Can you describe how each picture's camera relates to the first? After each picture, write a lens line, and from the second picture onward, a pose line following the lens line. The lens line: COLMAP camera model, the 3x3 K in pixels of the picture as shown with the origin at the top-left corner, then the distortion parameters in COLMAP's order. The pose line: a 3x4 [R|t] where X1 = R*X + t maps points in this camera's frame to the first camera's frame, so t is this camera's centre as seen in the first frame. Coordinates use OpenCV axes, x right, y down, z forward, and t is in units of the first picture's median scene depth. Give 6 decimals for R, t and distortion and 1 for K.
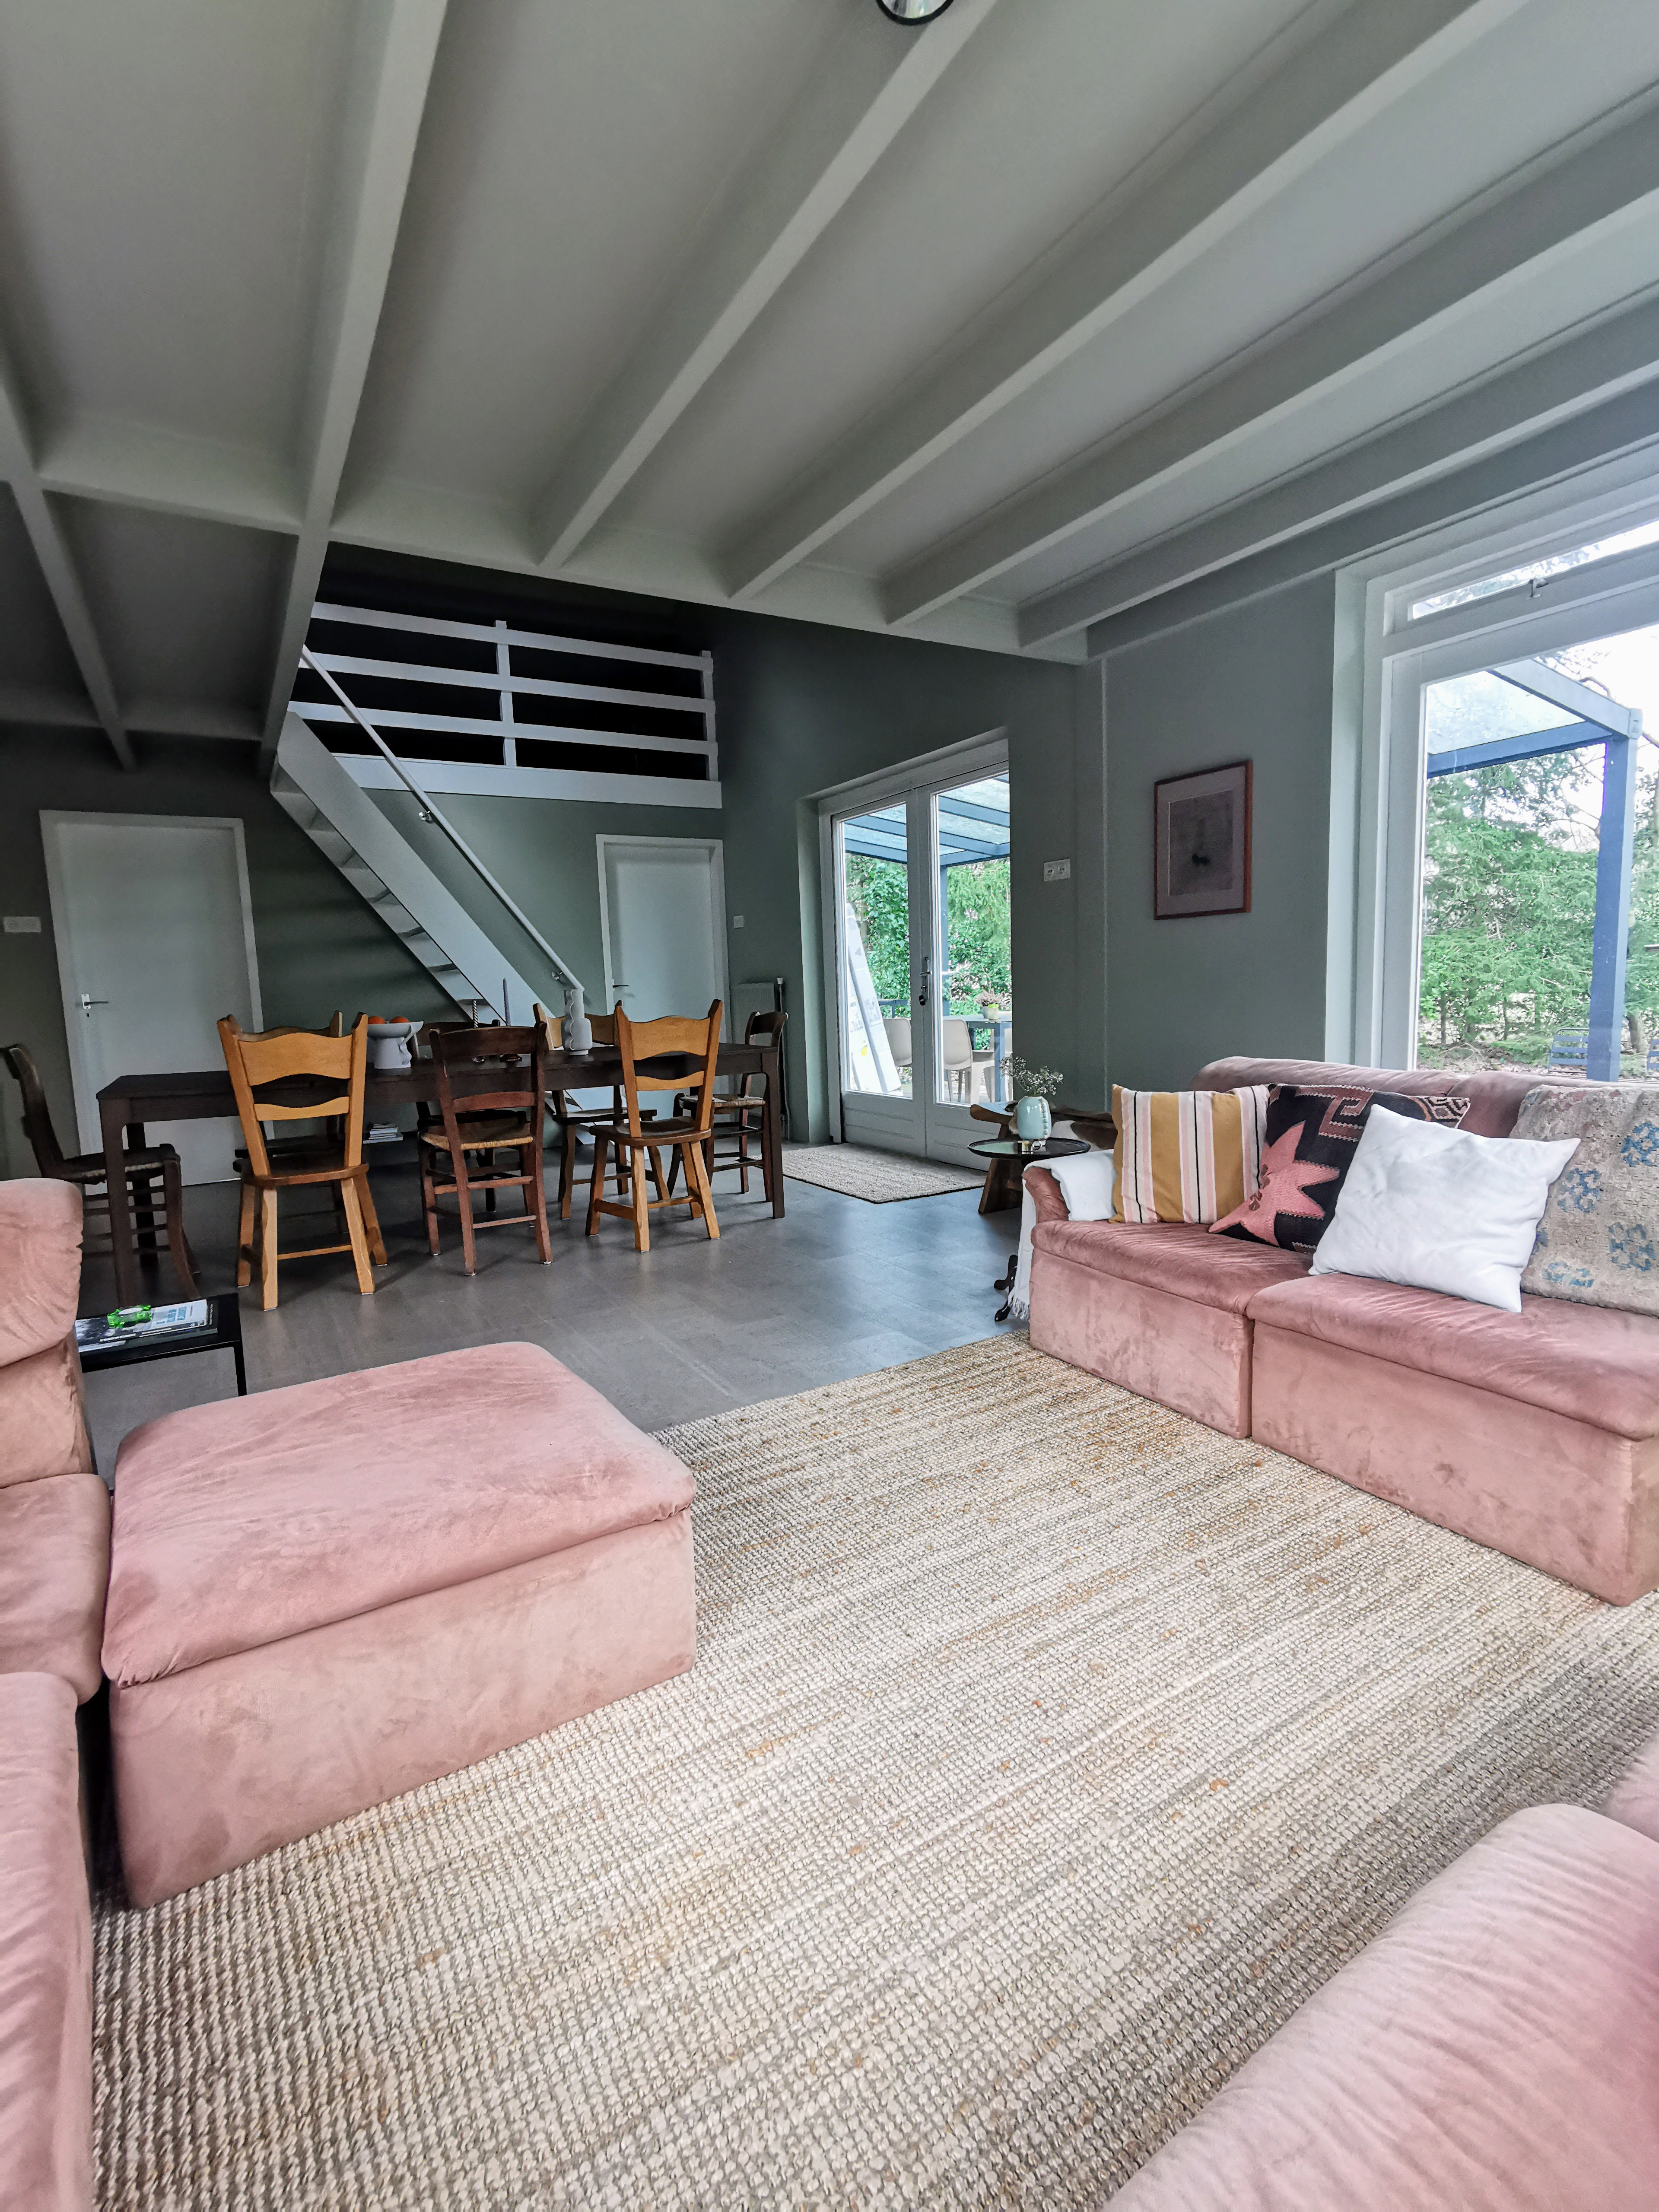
lens RADIAL K [[1013.3, 0, 832.3], [0, 1013.3, 1089.9], [0, 0, 1]] dist [-0.001311, 0.001351]
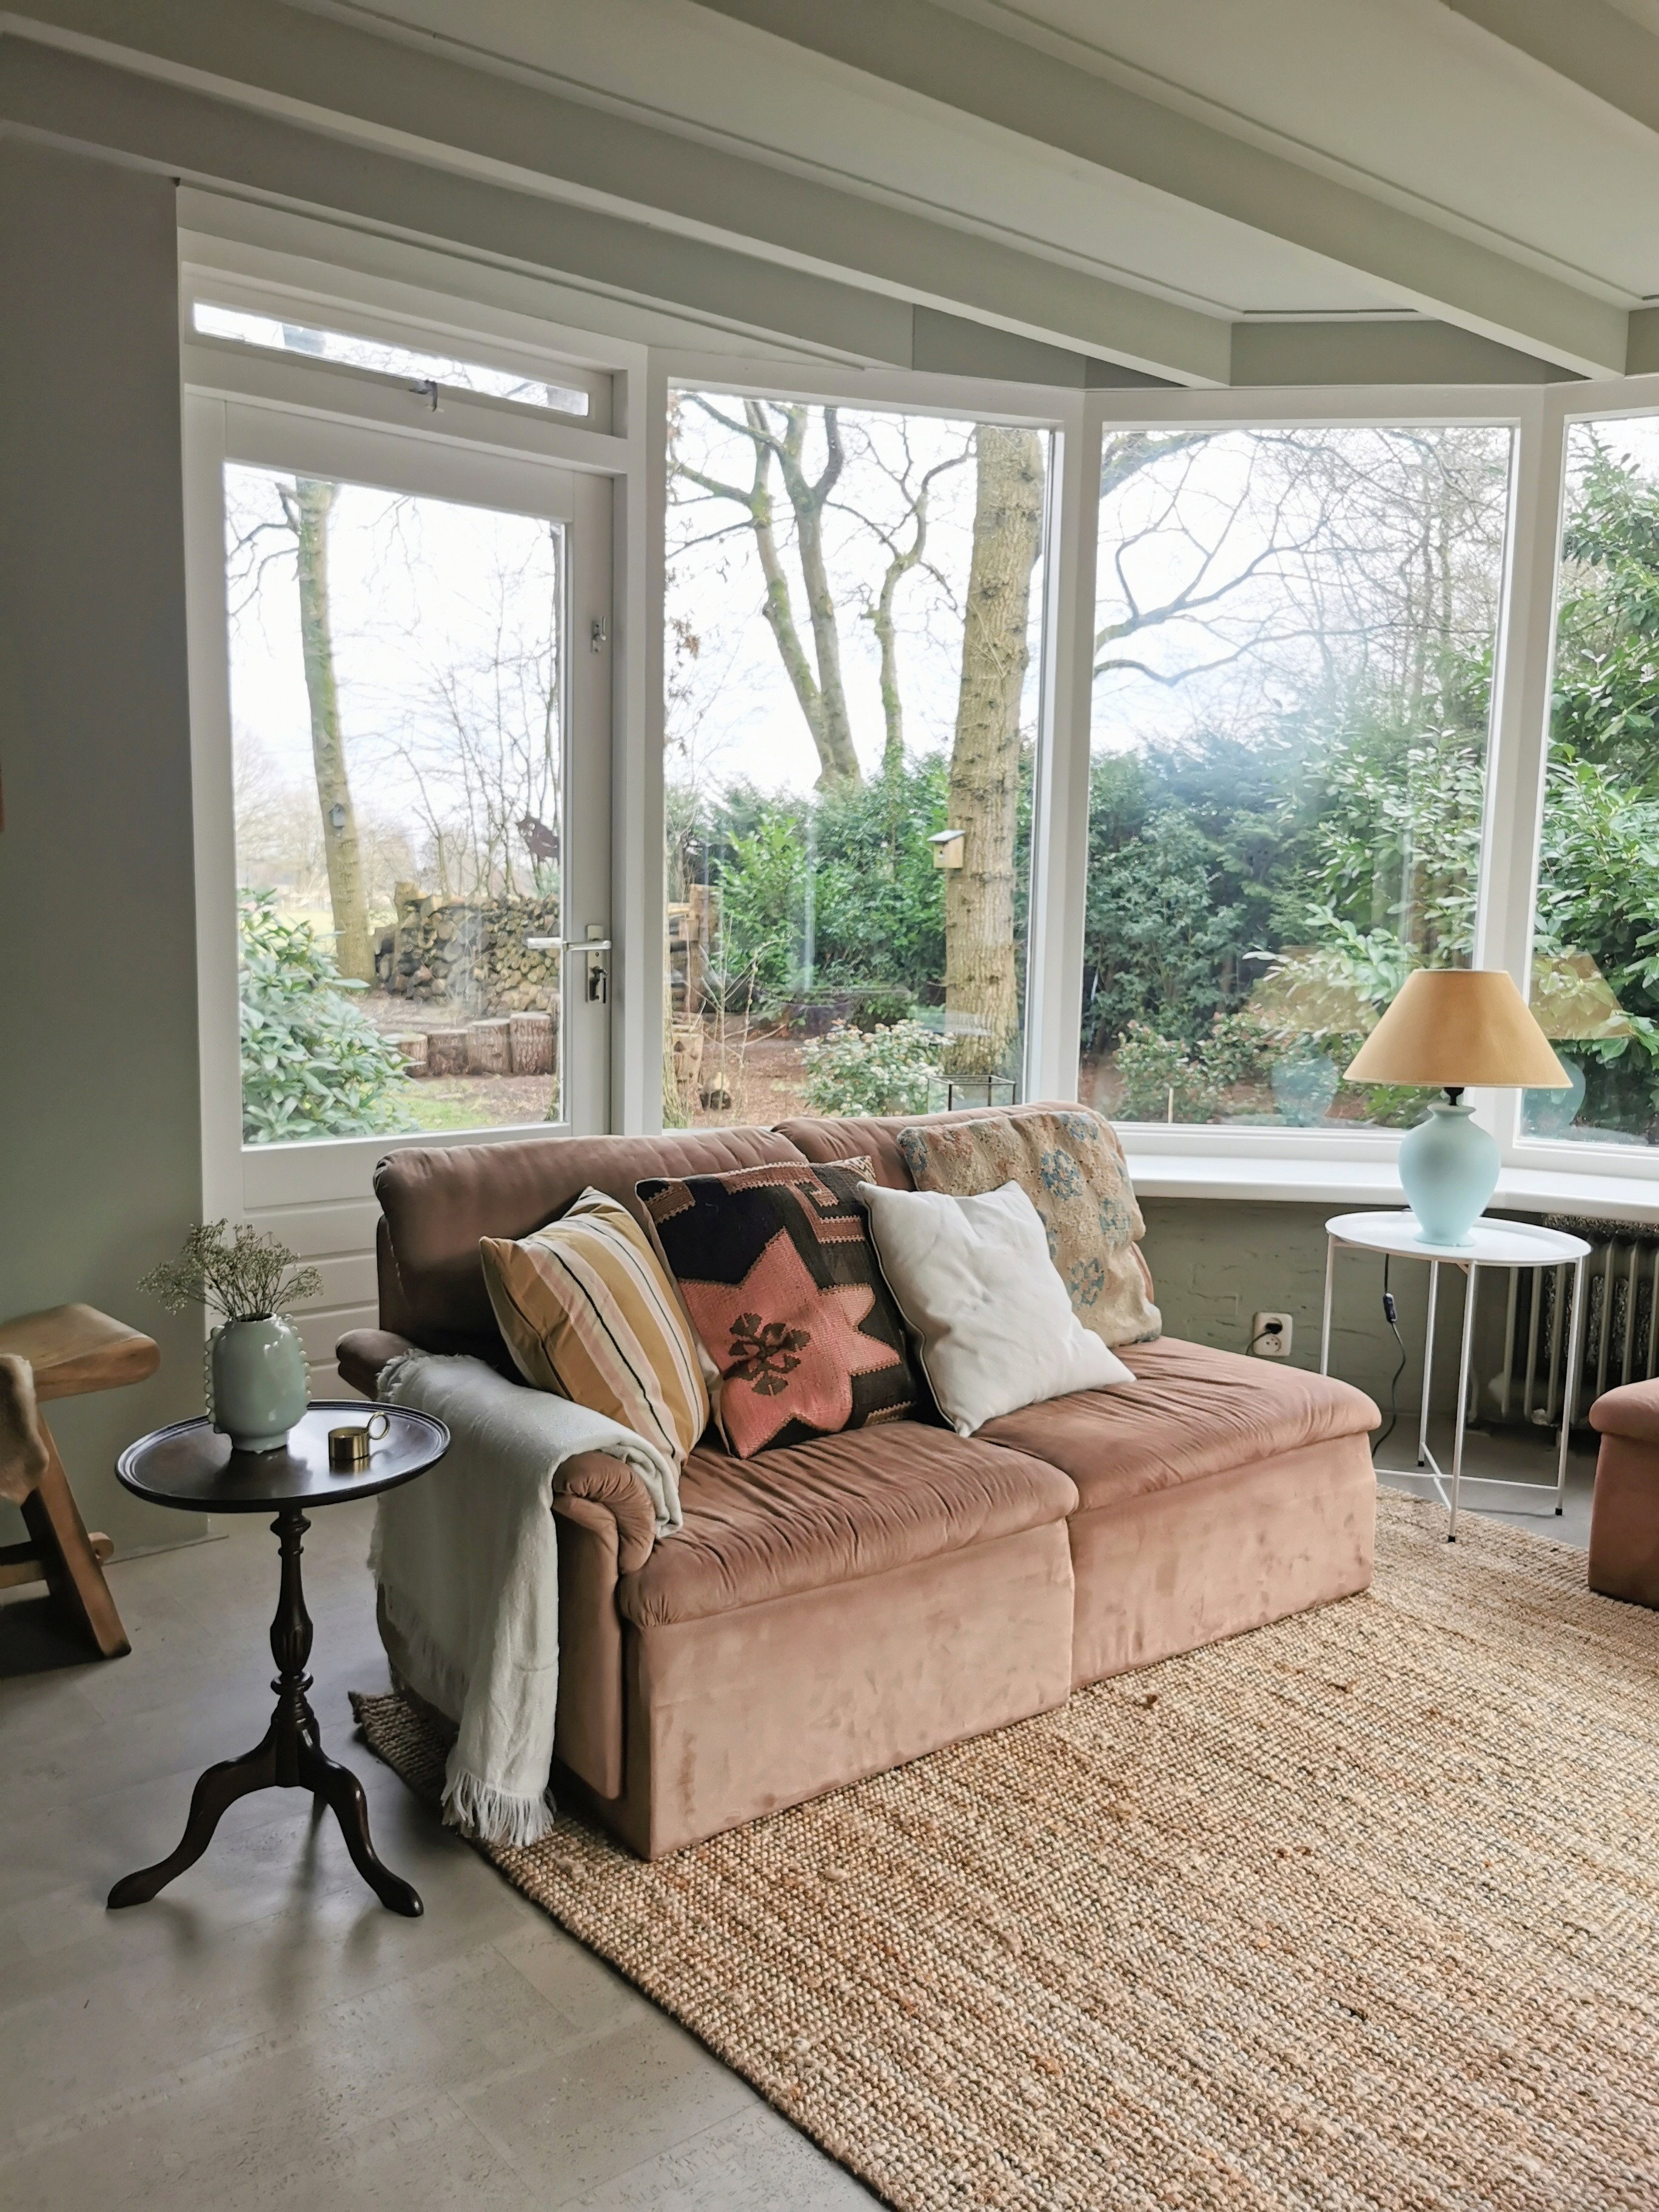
lens RADIAL K [[1702.3, 0, 827.5], [0, 1702.3, 1115.0], [0, 0, 1]] dist [0.017178, 0.003087]
pose [[-0.129028, -0.089985, 0.987550, -0.404020], [0.099466, 0.989677, 0.103175, -0.104058], [-0.986640, 0.111540, -0.118745, 0.789754]]
